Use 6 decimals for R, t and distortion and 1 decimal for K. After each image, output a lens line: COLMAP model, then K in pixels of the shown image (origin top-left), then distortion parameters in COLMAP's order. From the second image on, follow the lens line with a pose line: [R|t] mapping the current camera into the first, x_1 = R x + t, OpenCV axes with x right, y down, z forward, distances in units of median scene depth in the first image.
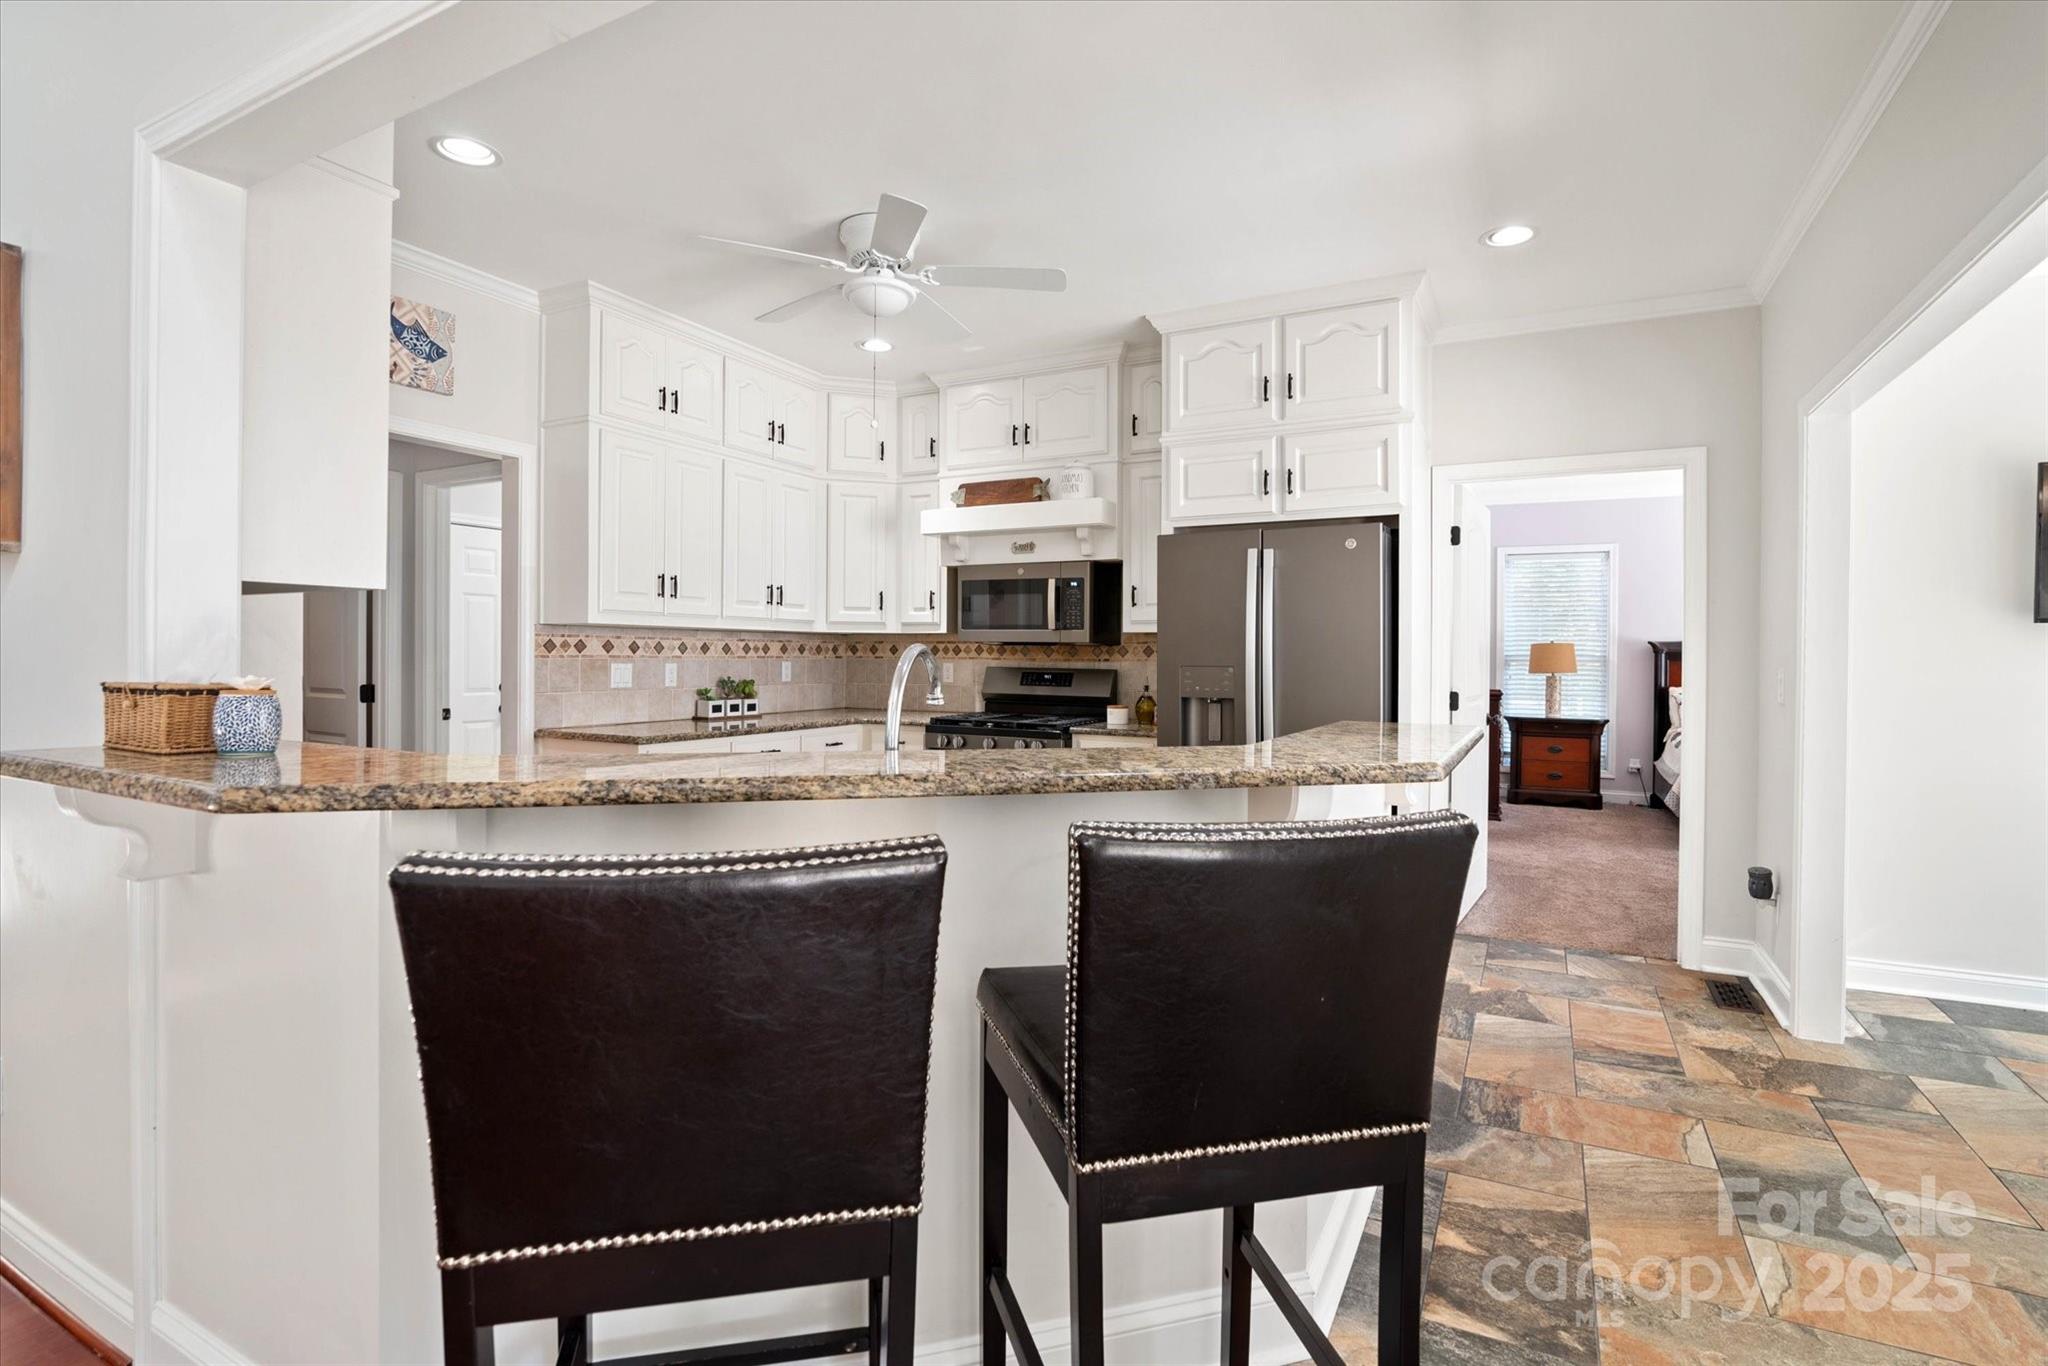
lens RADIAL K [[952.8, 0, 1031.7], [0, 952.8, 660.2], [0, 0, 1]] dist [-0.001828, -0.000300]
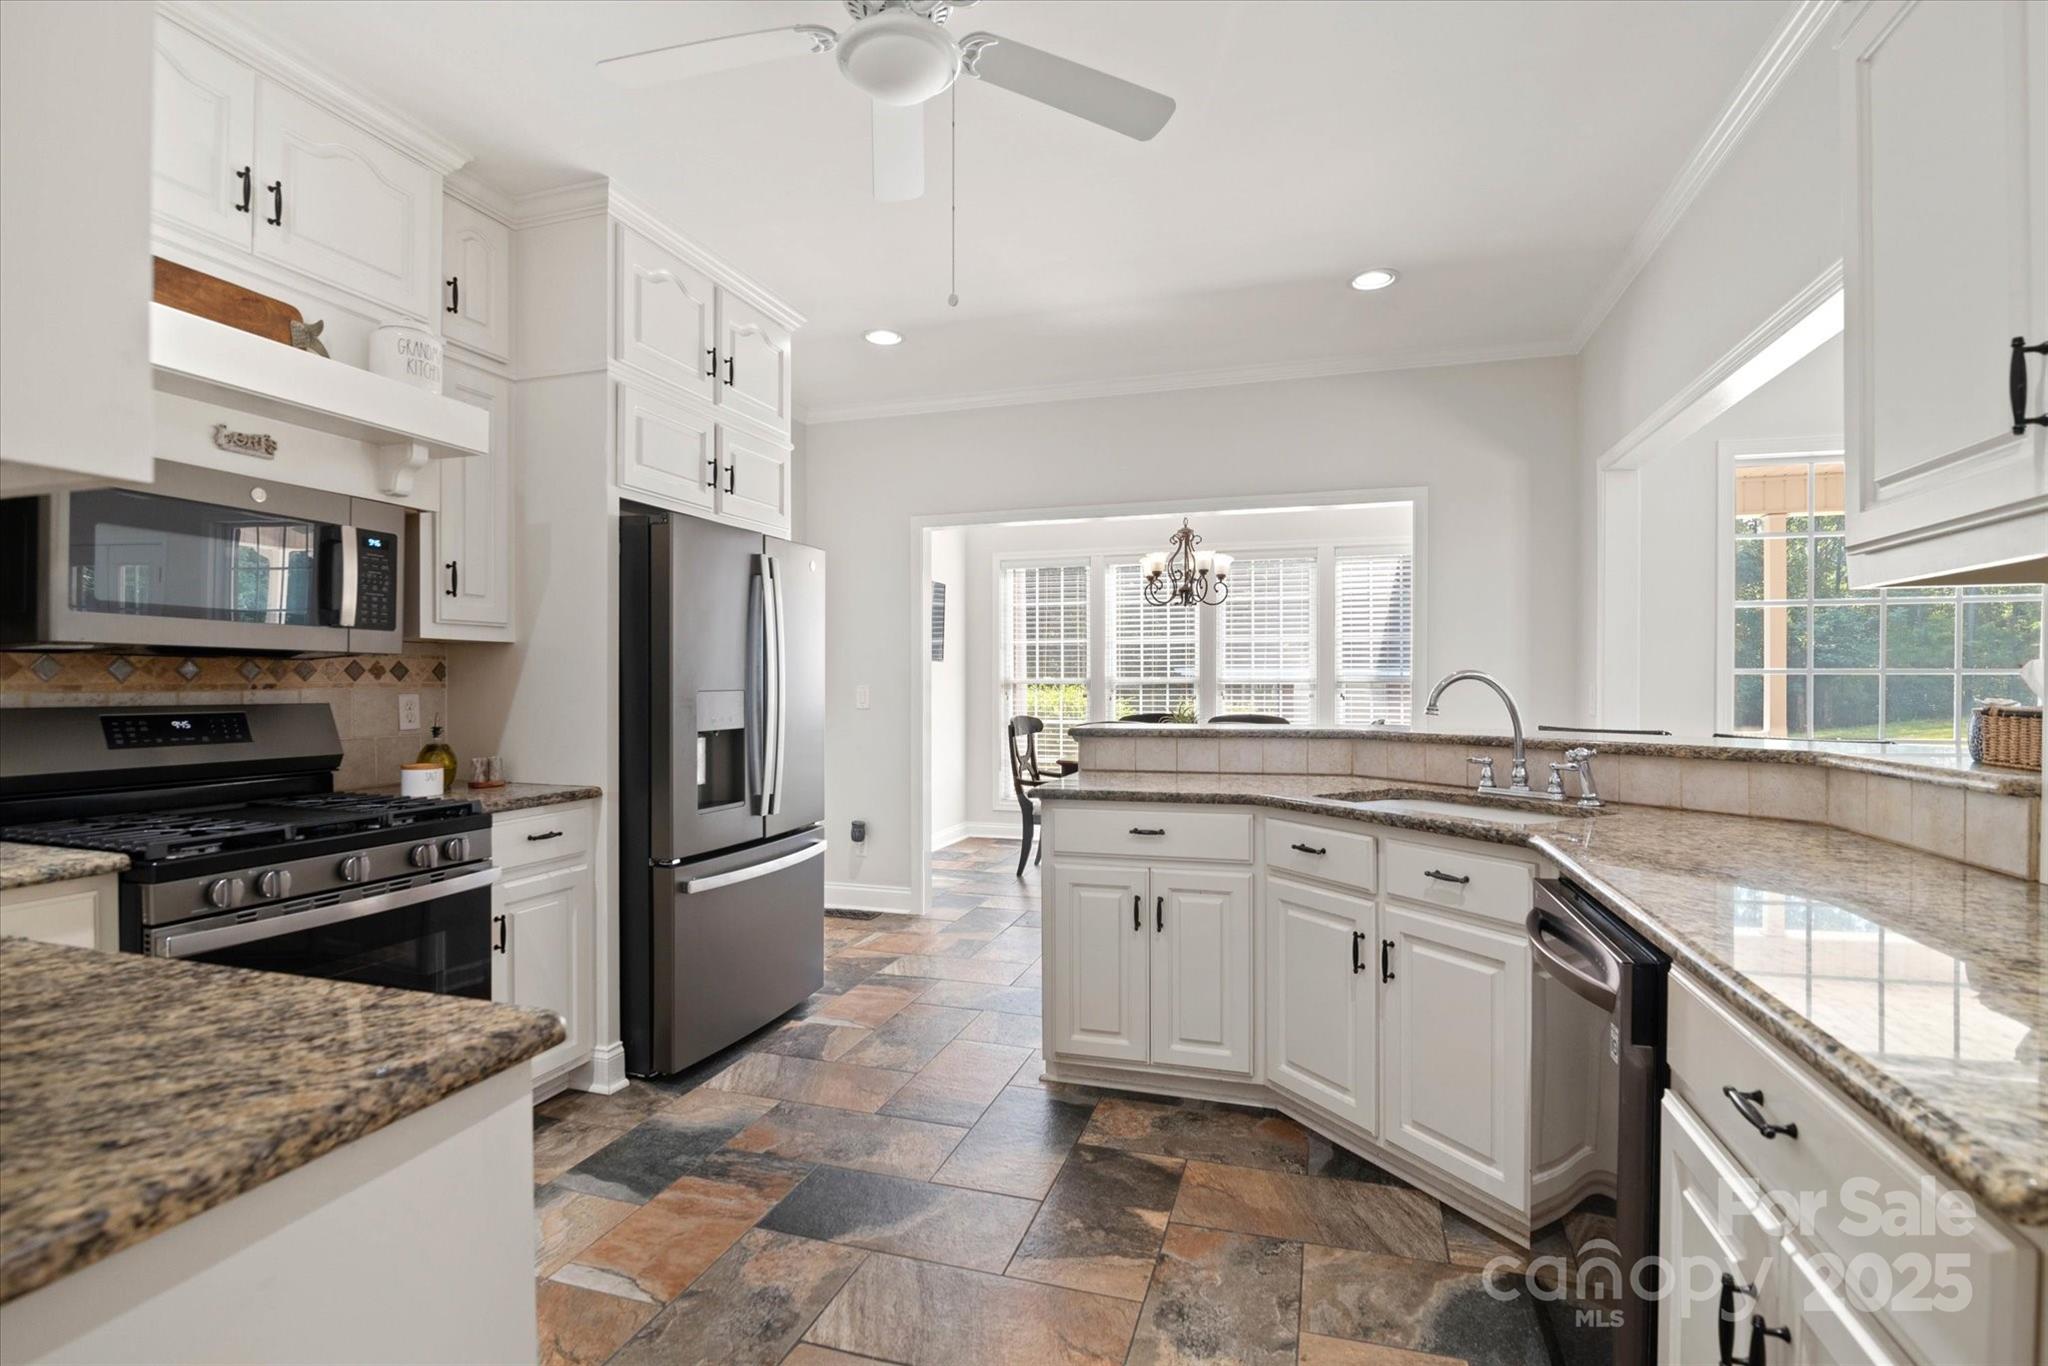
lens RADIAL K [[970.0, 0, 1024.0], [0, 970.0, 683.0], [0, 0, 1]] dist [-0.001460, -0.000200]
pose [[-0.175808, -0.008382, 0.984389, -0.523968], [0.003675, 0.999951, 0.009171, -0.005452], [-0.984418, 0.005230, -0.175769, 0.701577]]
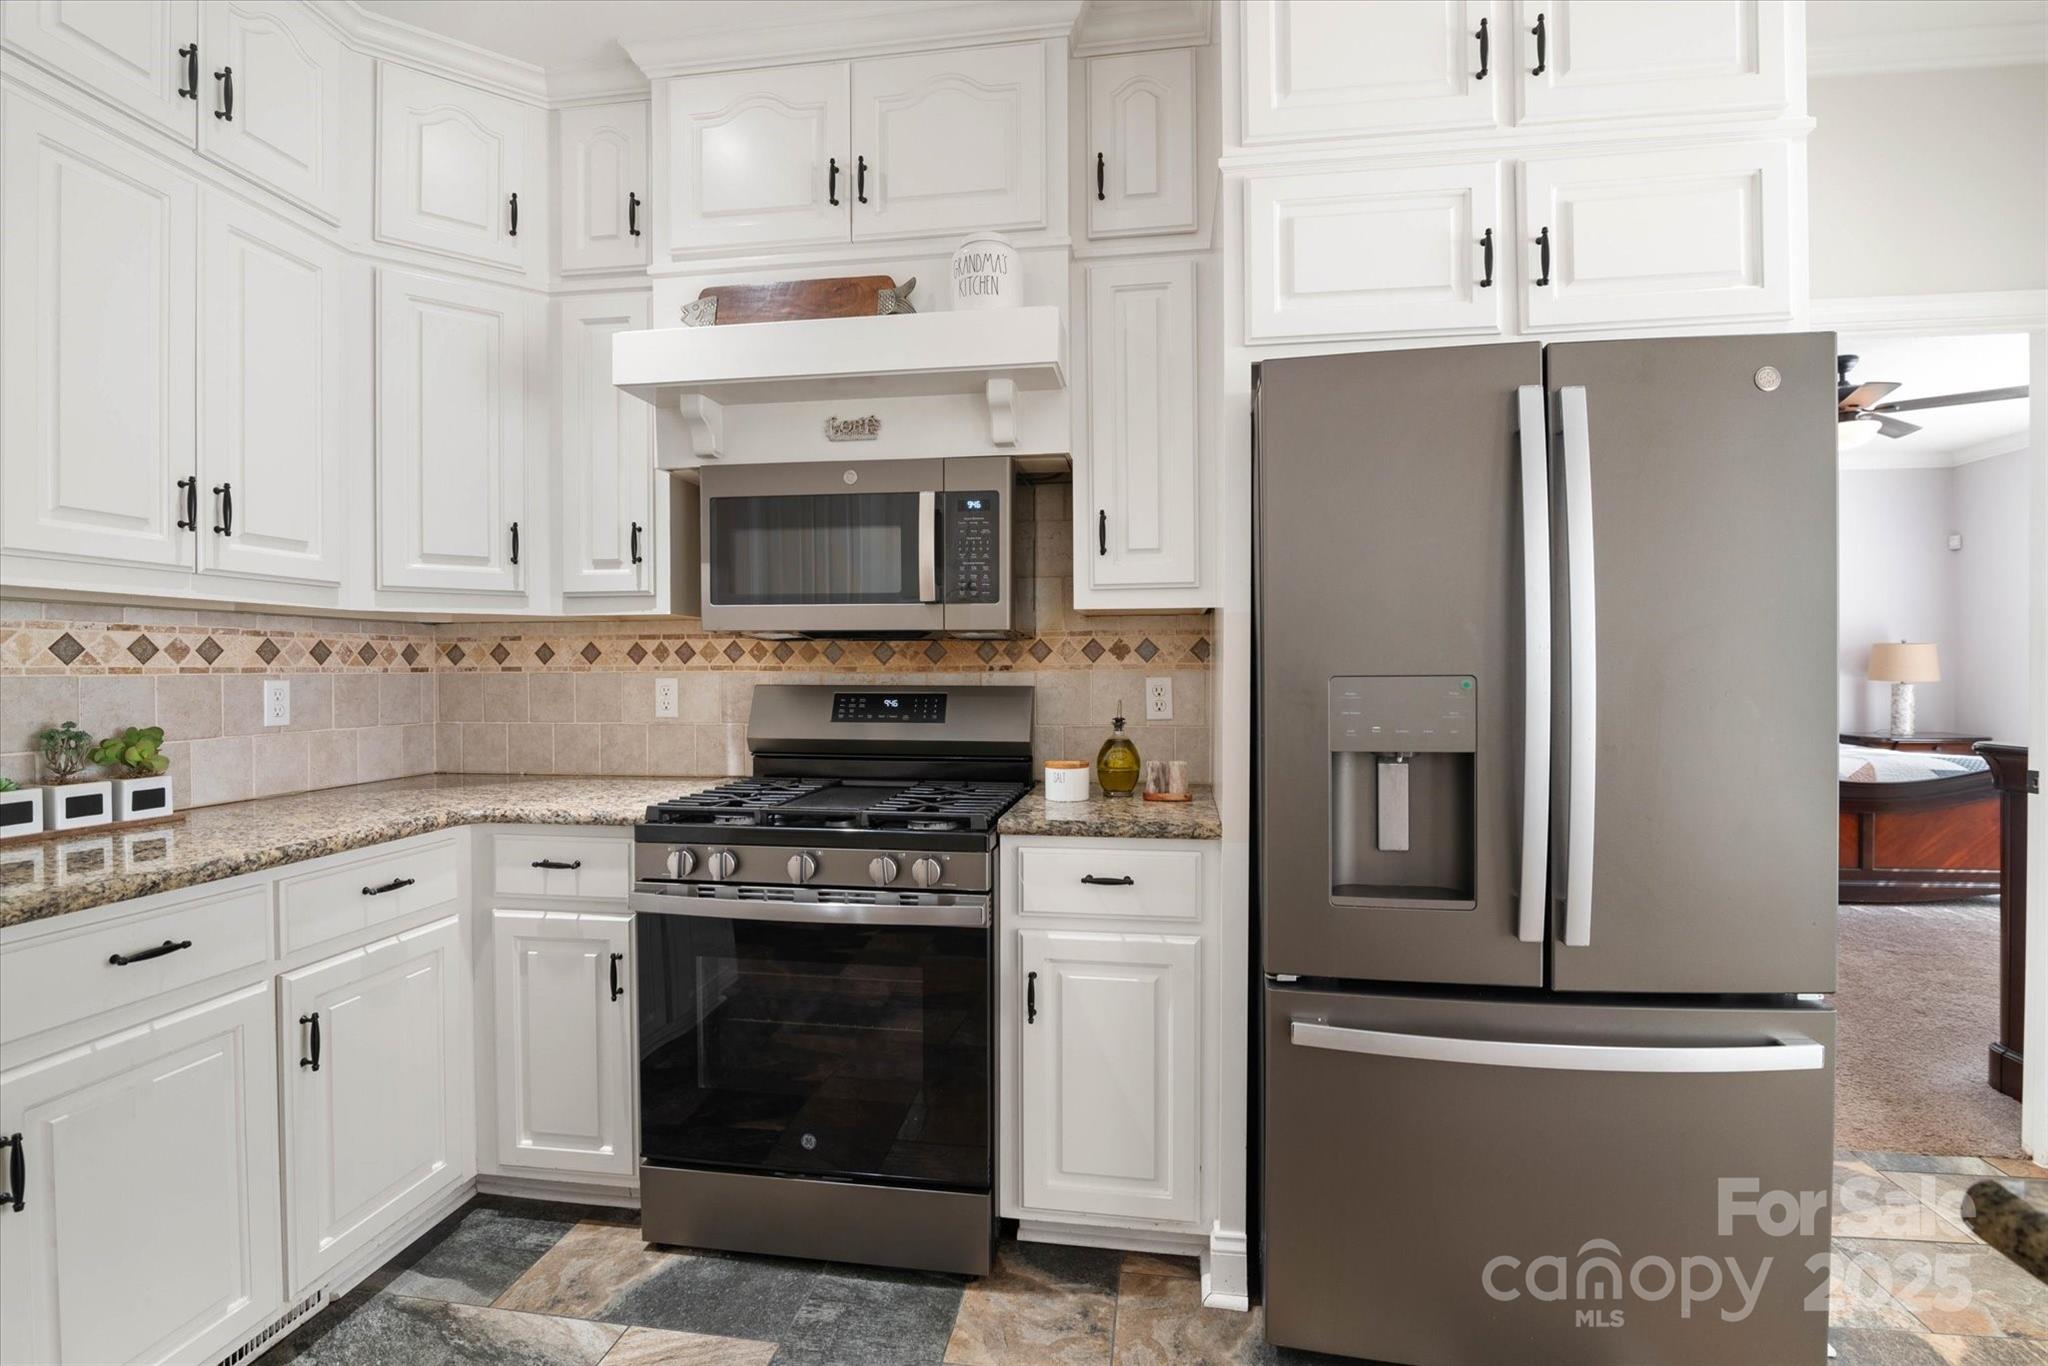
lens RADIAL K [[942.2, 0, 1029.2], [0, 942.2, 677.5], [0, 0, 1]] dist [-0.018880, 0.000005]
pose [[0.942449, -0.013821, 0.334064, -0.081311], [0.012465, 0.999903, 0.006202, 0.001995], [-0.334118, -0.001681, 0.942530, 0.527161]]
